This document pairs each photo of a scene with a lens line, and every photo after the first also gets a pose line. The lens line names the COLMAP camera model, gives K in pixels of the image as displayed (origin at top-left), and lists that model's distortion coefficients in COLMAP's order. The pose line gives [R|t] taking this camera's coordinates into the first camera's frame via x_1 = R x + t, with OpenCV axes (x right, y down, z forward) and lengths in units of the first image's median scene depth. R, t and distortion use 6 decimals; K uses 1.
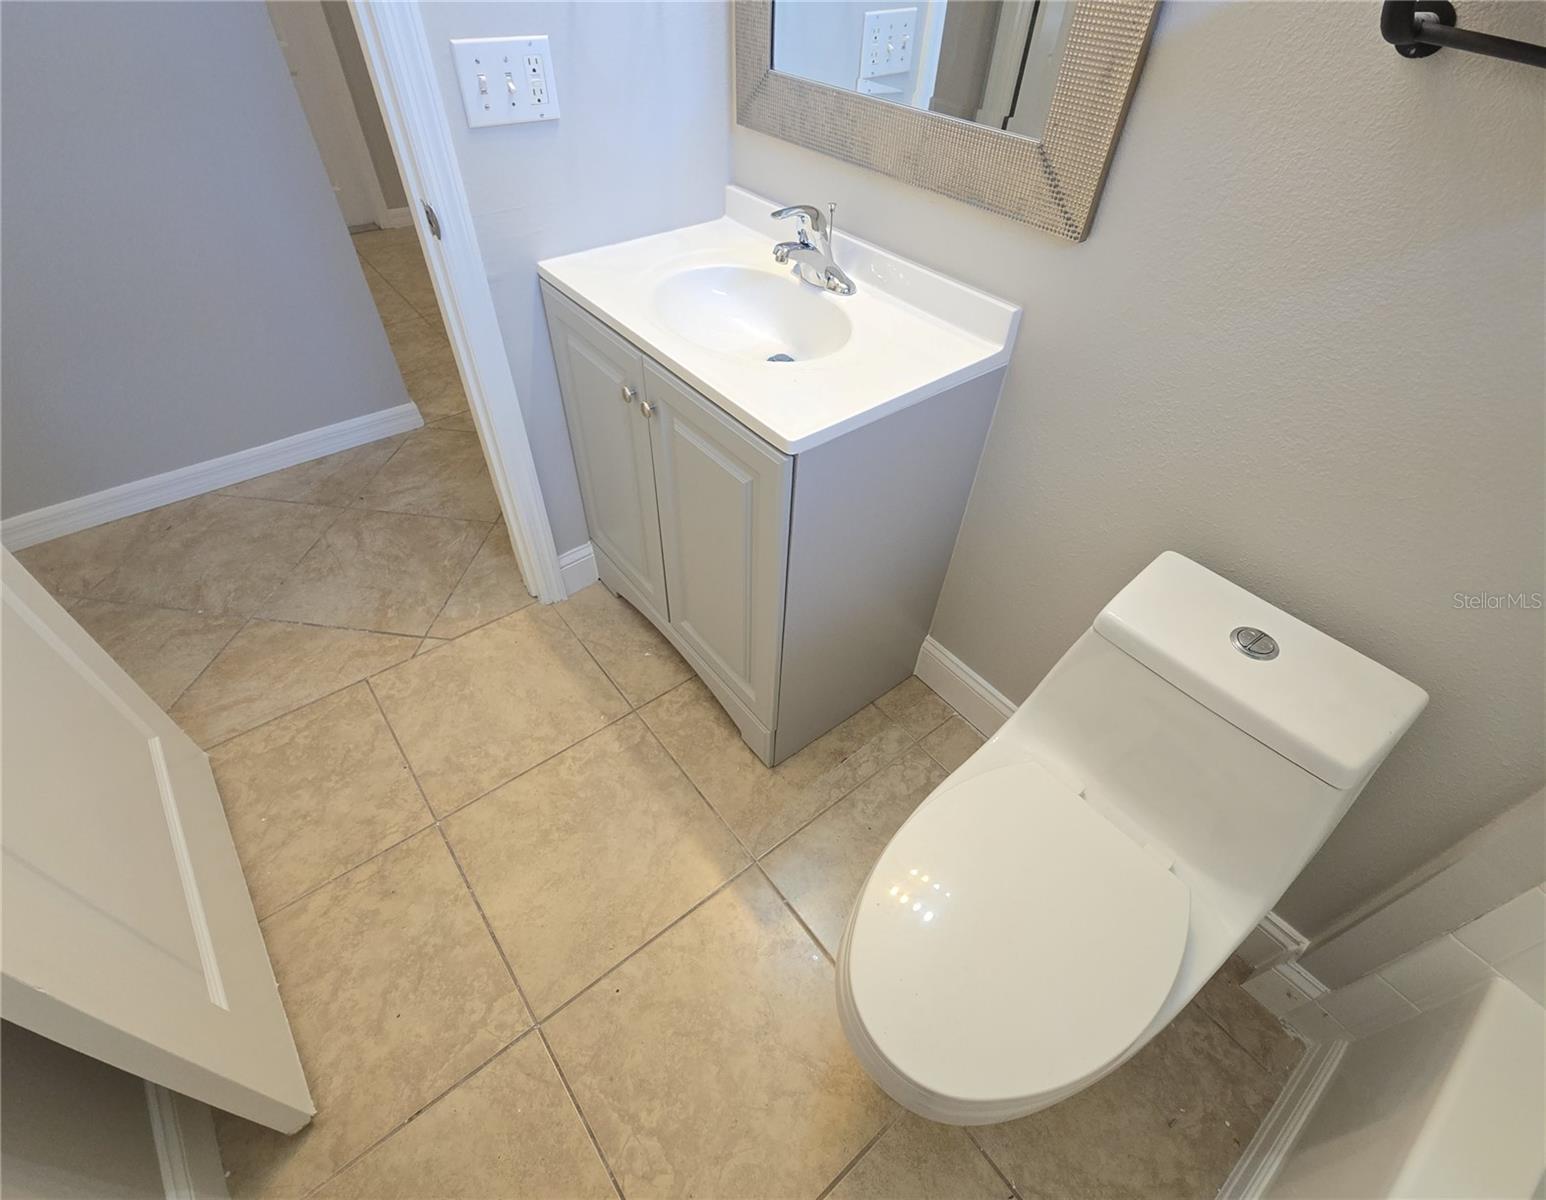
lens RADIAL K [[712.2, 0, 756.8], [0, 712.2, 590.4], [0, 0, 1]] dist [0.002947, -0.000074]
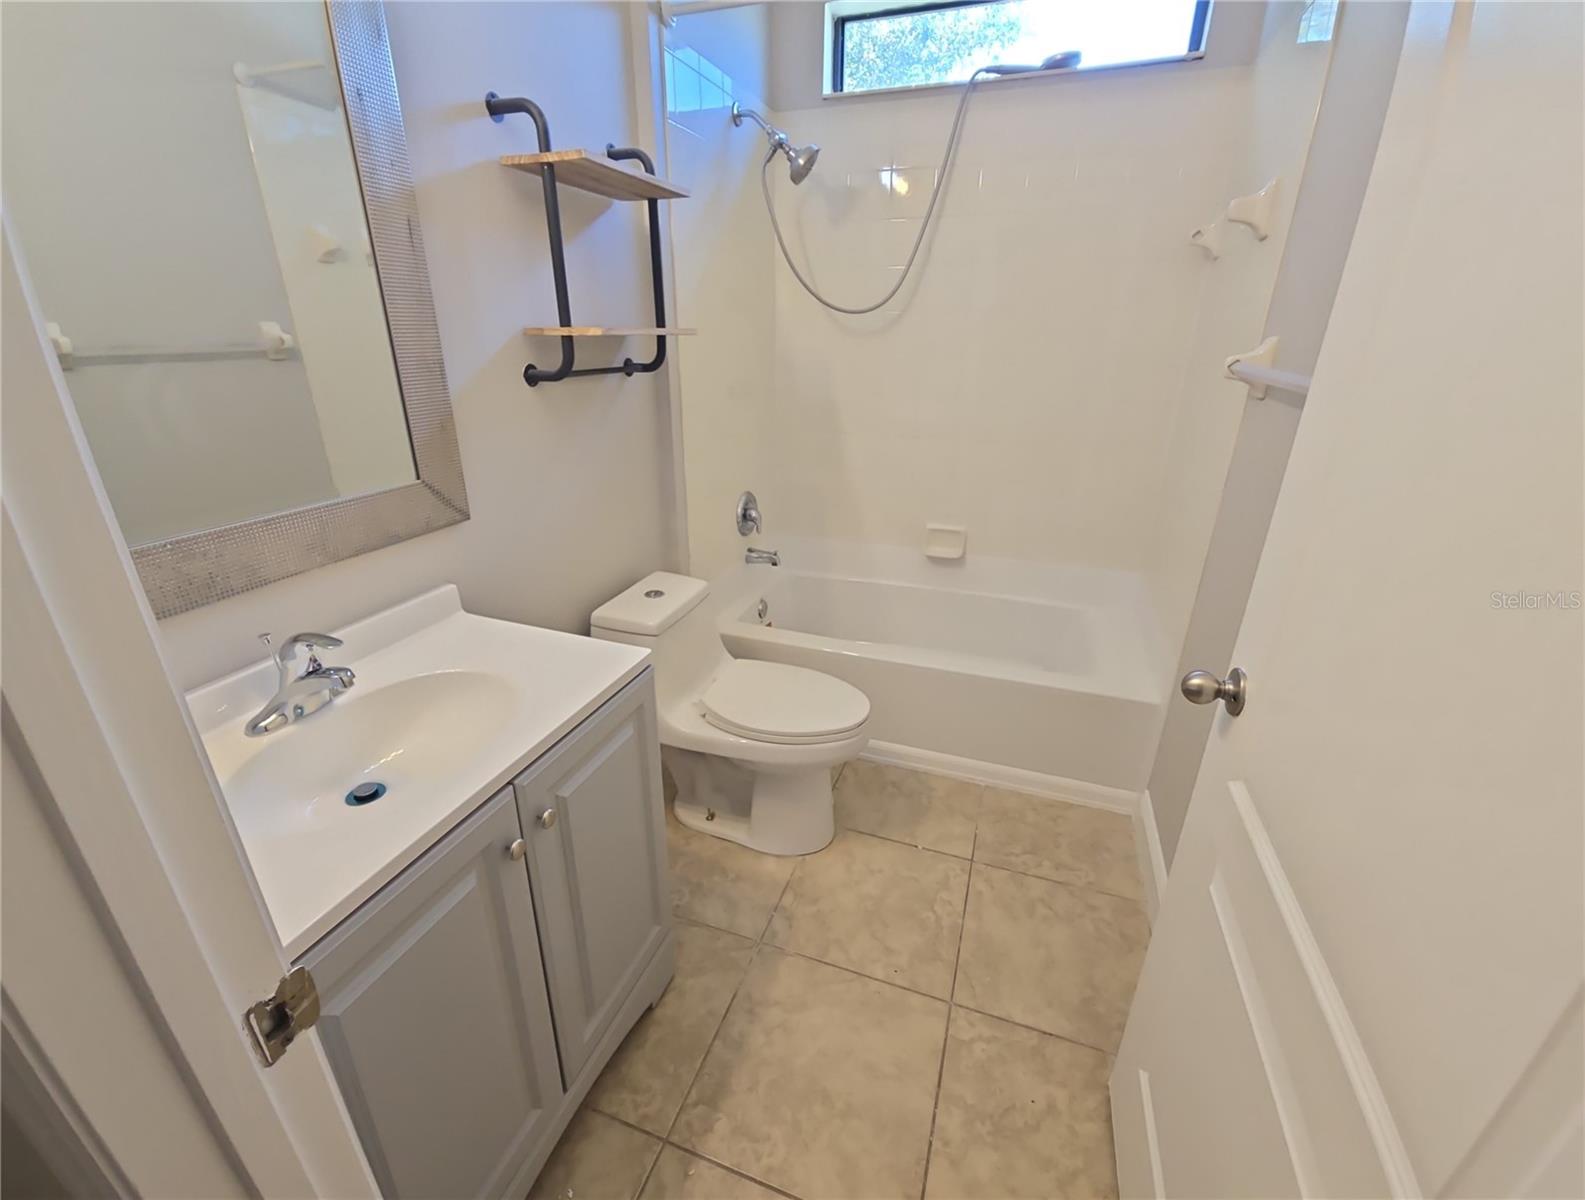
lens RADIAL K [[667.5, 0, 788.2], [0, 667.5, 602.8], [0, 0, 1]] dist [0.001192, -0.000688]
pose [[-0.530071, -0.360090, 0.767698, -0.856118], [0.576462, 0.510933, 0.637682, -0.764356], [-0.621865, 0.780566, -0.063252, 0.700002]]
